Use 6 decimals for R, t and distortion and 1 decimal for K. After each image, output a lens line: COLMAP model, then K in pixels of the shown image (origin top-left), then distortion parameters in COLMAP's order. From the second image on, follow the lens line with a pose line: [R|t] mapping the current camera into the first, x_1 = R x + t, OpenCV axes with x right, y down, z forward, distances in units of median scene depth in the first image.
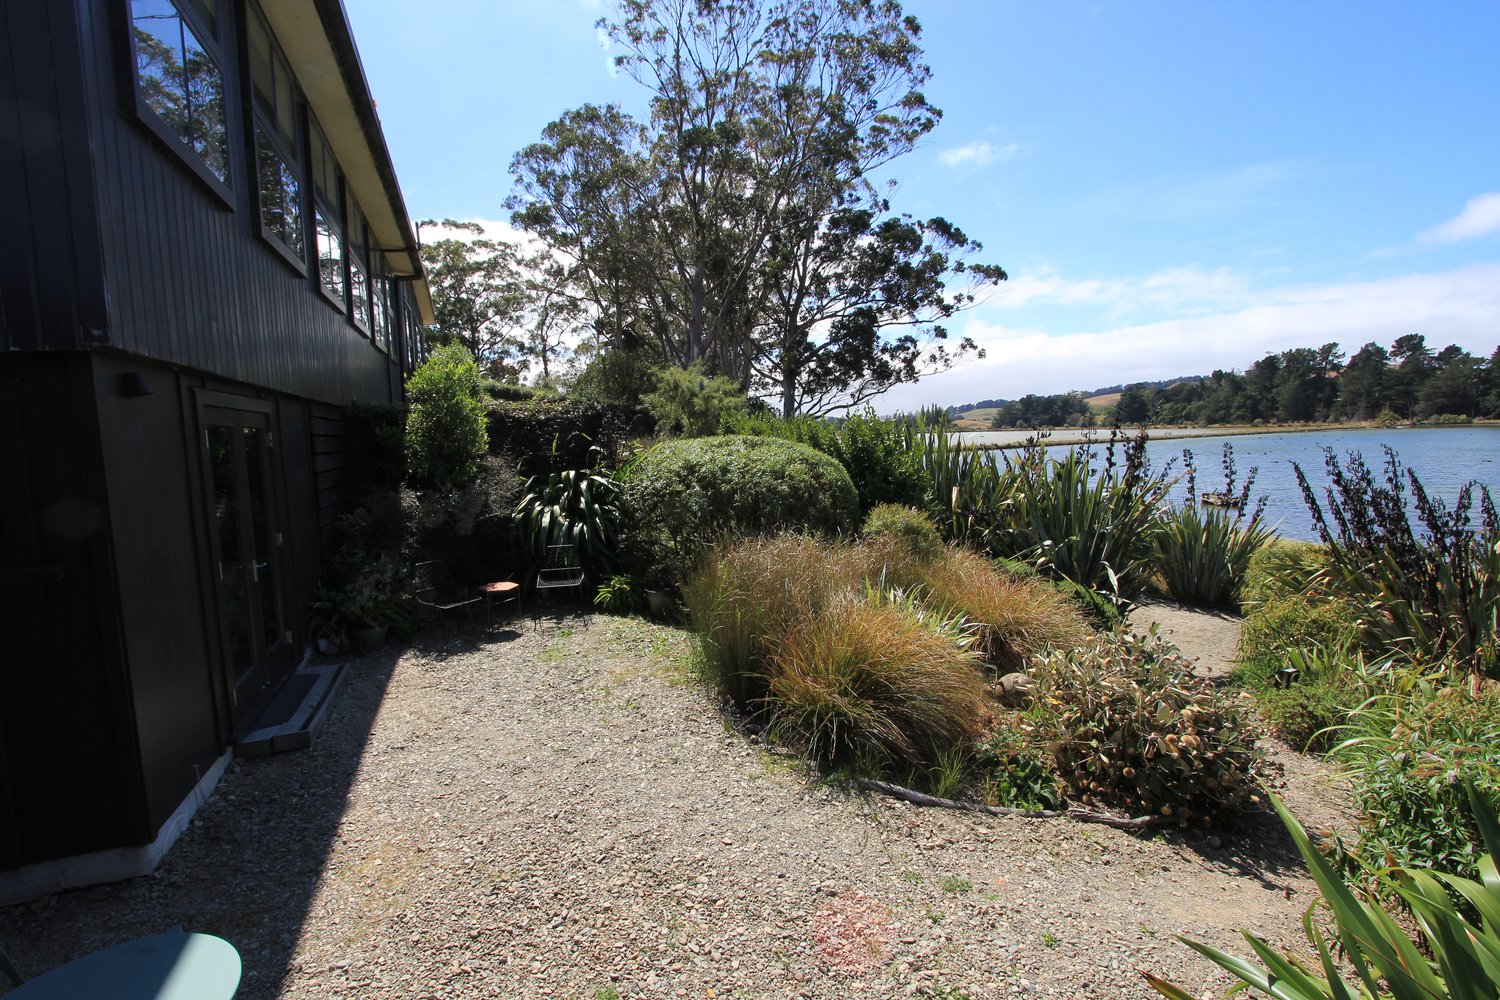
lens RADIAL K [[698.1, 0, 738.1], [0, 698.1, 501.1], [0, 0, 1]] dist [-0.008862, 0.001731]
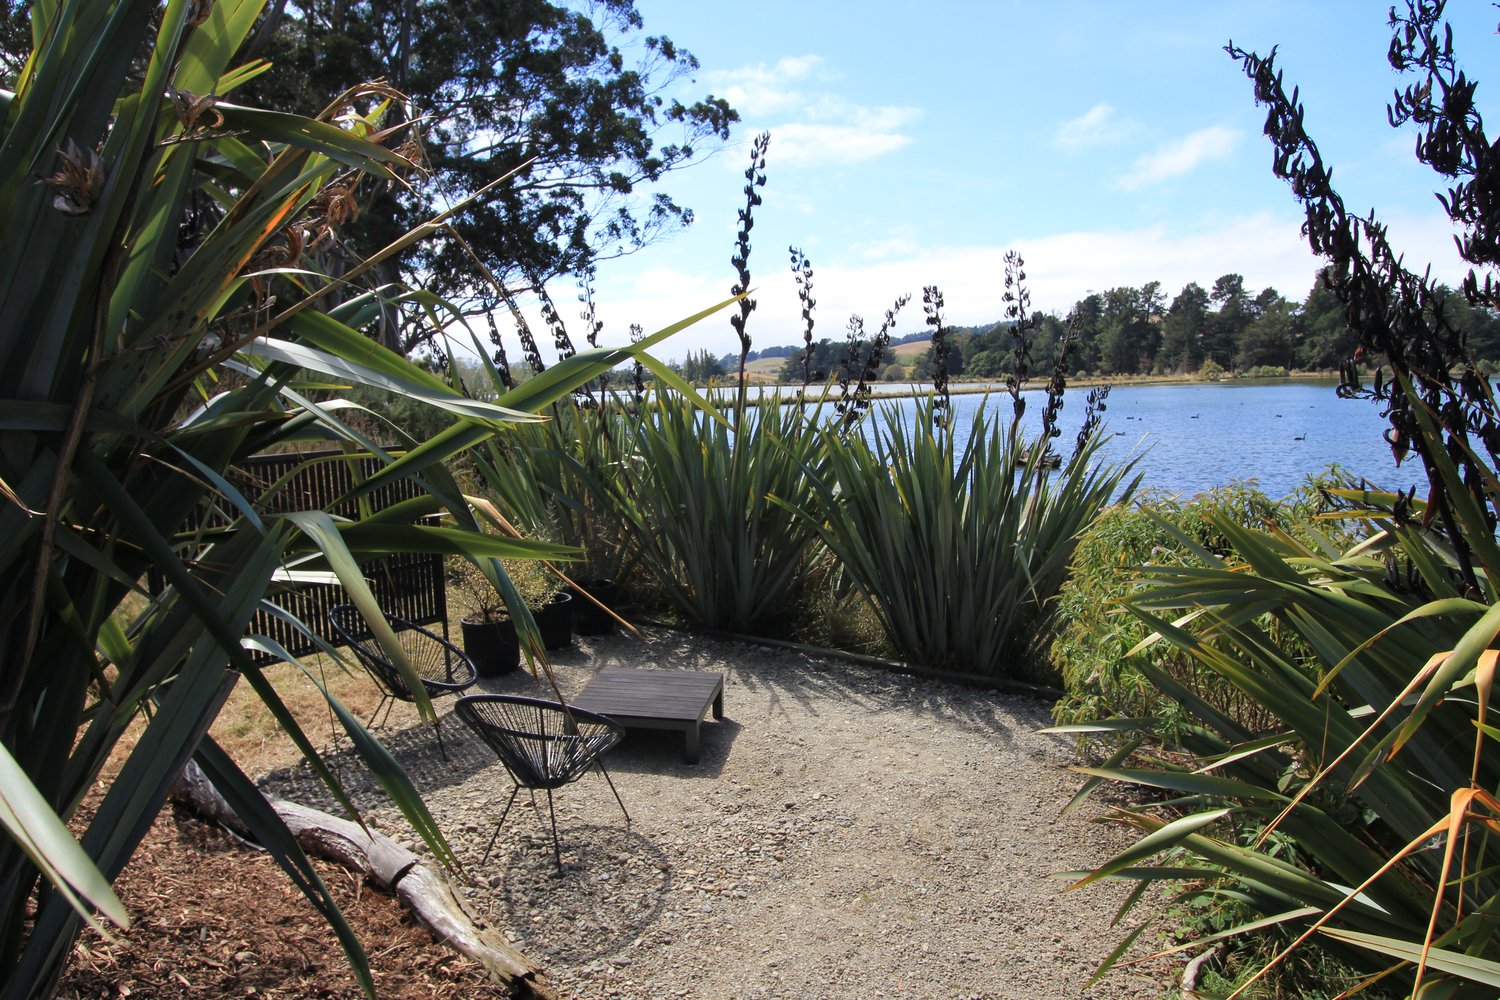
lens RADIAL K [[787.6, 0, 790.8], [0, 787.6, 499.2], [0, 0, 1]] dist [-0.001223, 0.000232]
pose [[0.958546, -0.029301, 0.283429, 0.151991], [0.027501, 0.999568, 0.010330, 0.015875], [-0.283609, -0.002107, 0.958938, 0.205542]]
